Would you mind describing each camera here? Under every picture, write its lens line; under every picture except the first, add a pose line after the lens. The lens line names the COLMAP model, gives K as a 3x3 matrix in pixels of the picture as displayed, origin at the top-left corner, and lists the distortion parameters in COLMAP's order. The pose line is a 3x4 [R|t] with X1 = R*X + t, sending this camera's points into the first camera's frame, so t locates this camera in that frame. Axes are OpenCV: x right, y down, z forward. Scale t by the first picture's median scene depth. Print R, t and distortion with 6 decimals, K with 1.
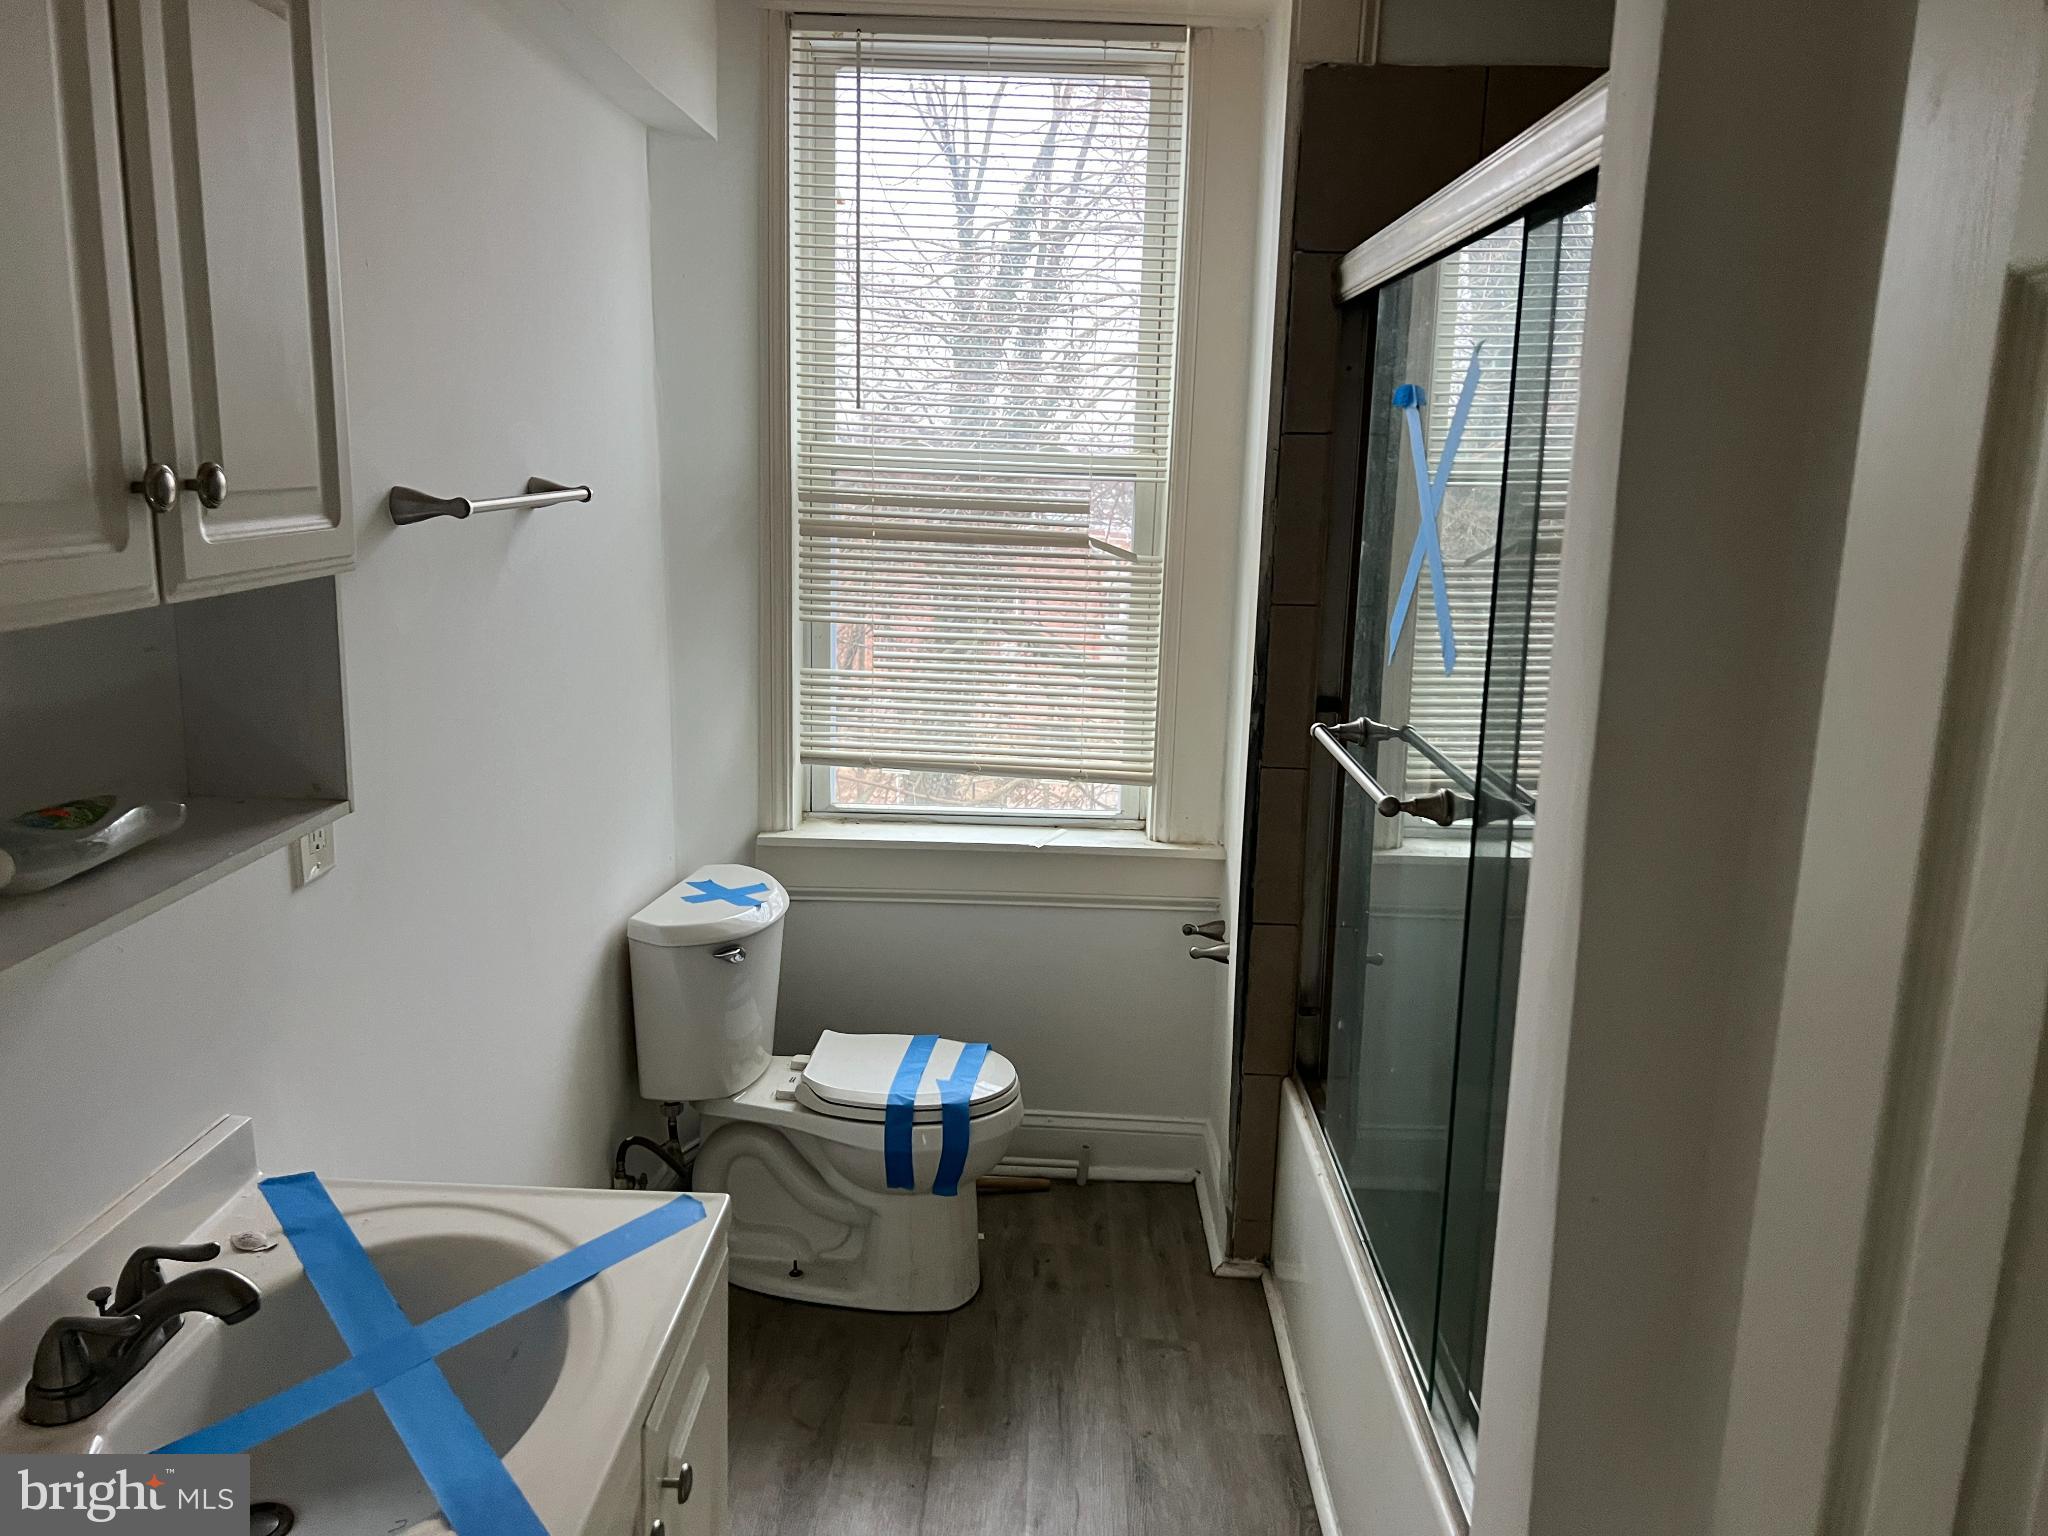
lens RADIAL K [[1507.1, 0, 1024.0], [0, 1507.1, 768.0], [0, 0, 1]] dist [0.198846, -0.459706]
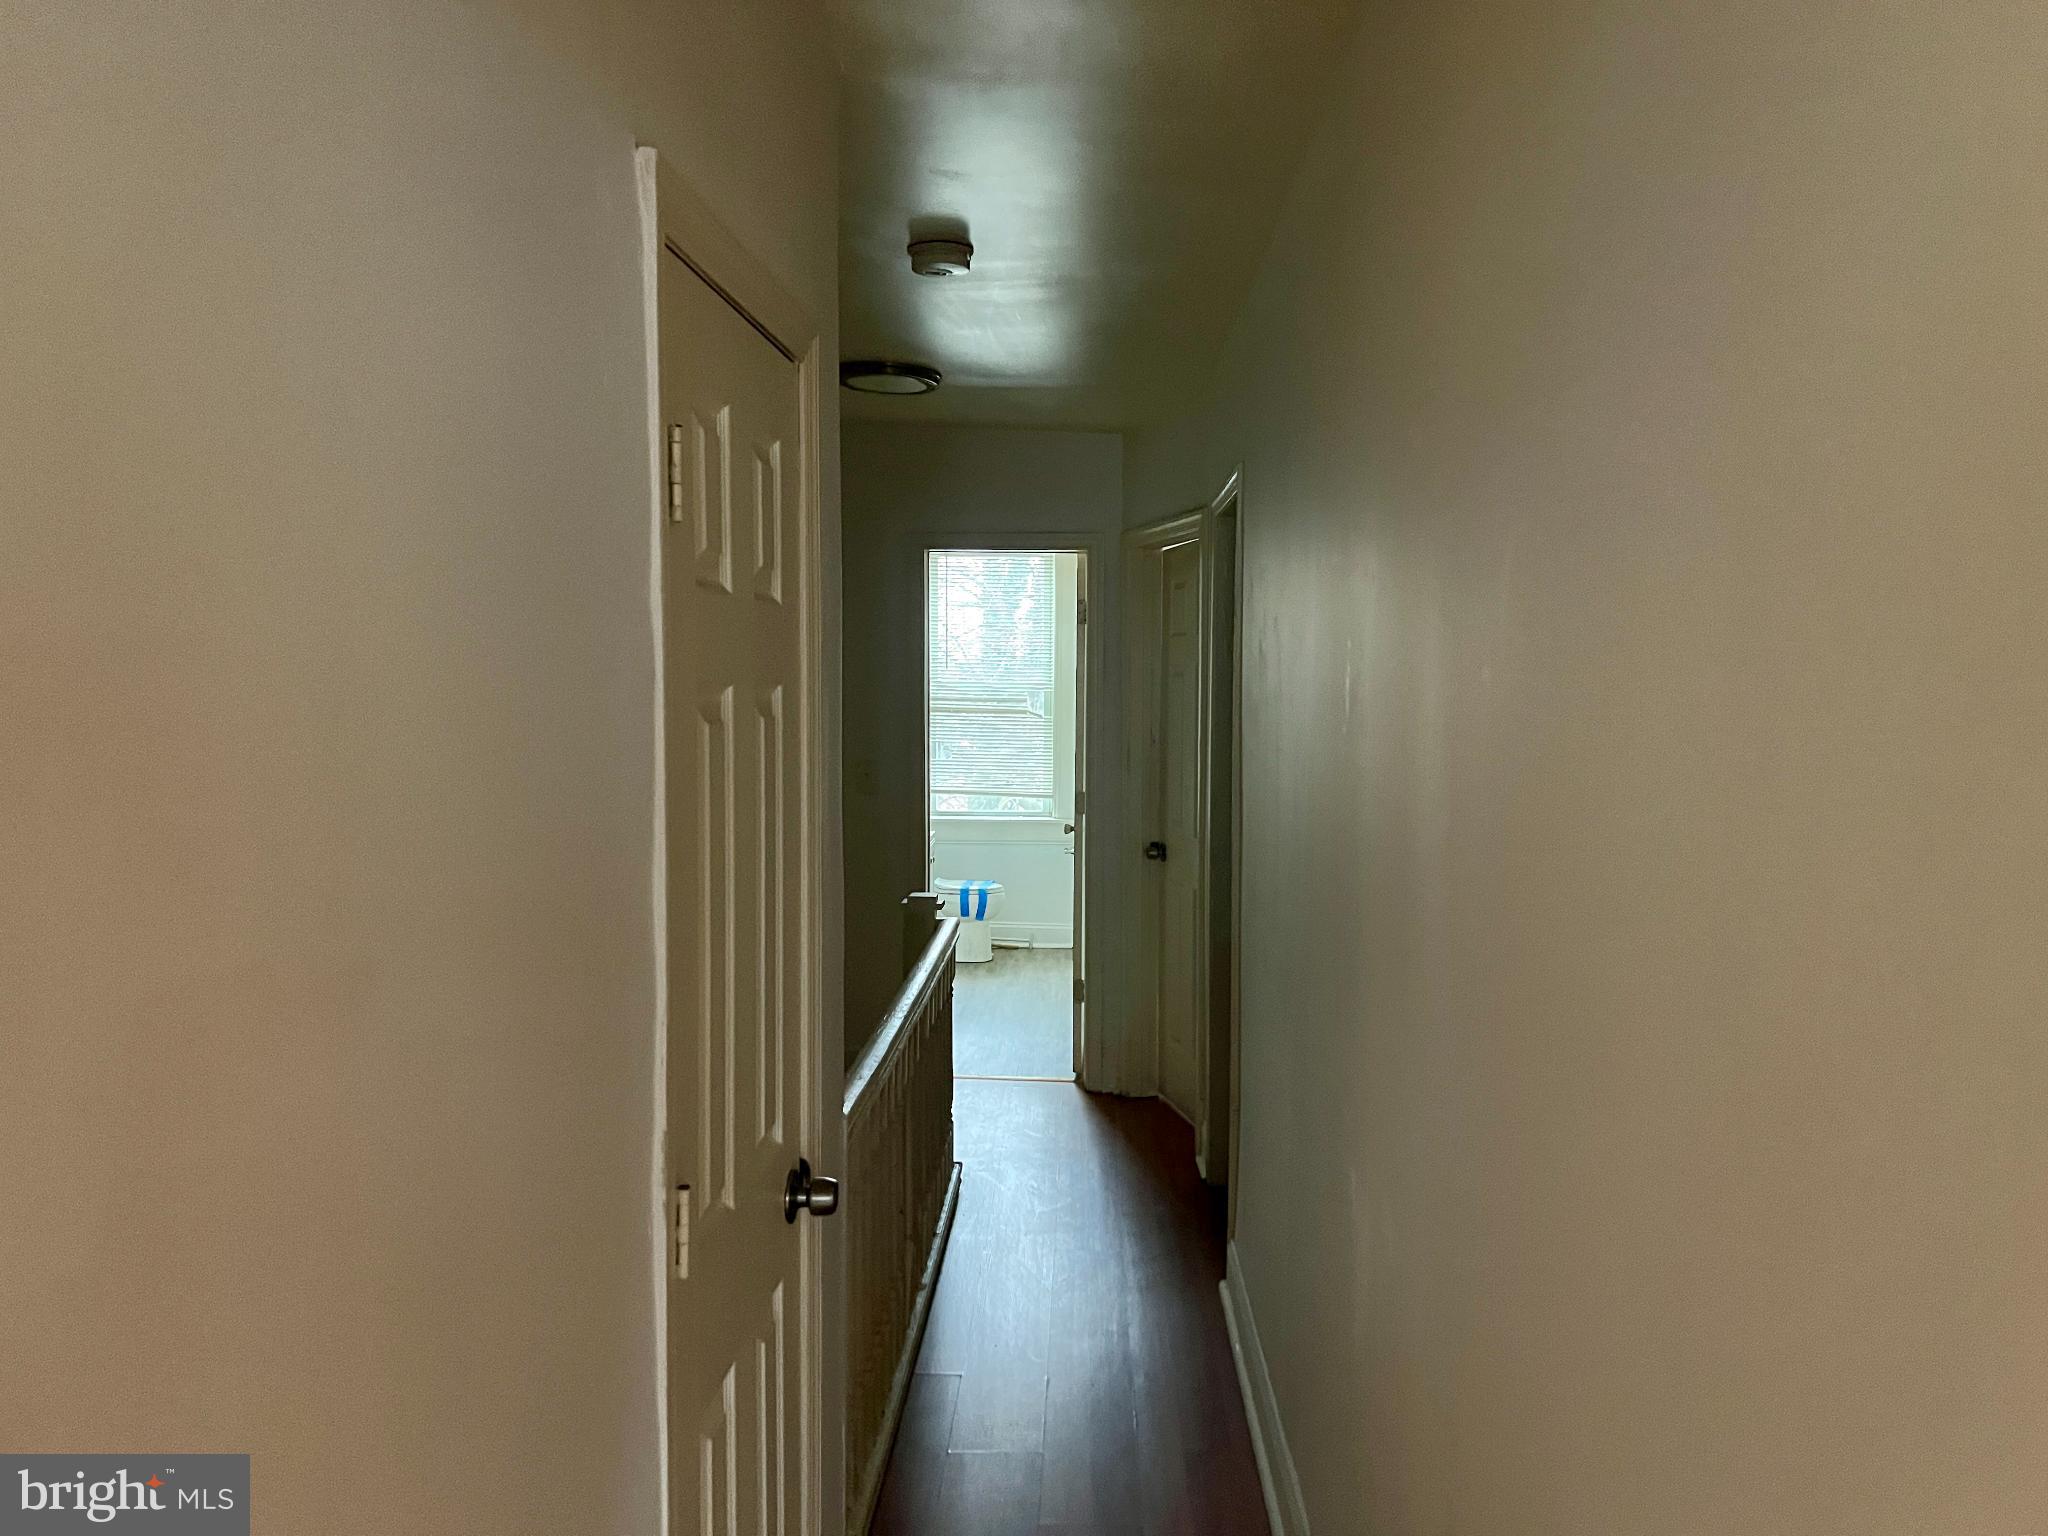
lens RADIAL K [[1507.1, 0, 1024.0], [0, 1507.1, 768.0], [0, 0, 1]] dist [0.198846, -0.459706]
pose [[0.999852, 0.002994, -0.016965, 0.089475], [-0.005159, 0.991631, -0.128999, 0.366495], [0.016437, 0.129067, 0.991500, -2.061494]]
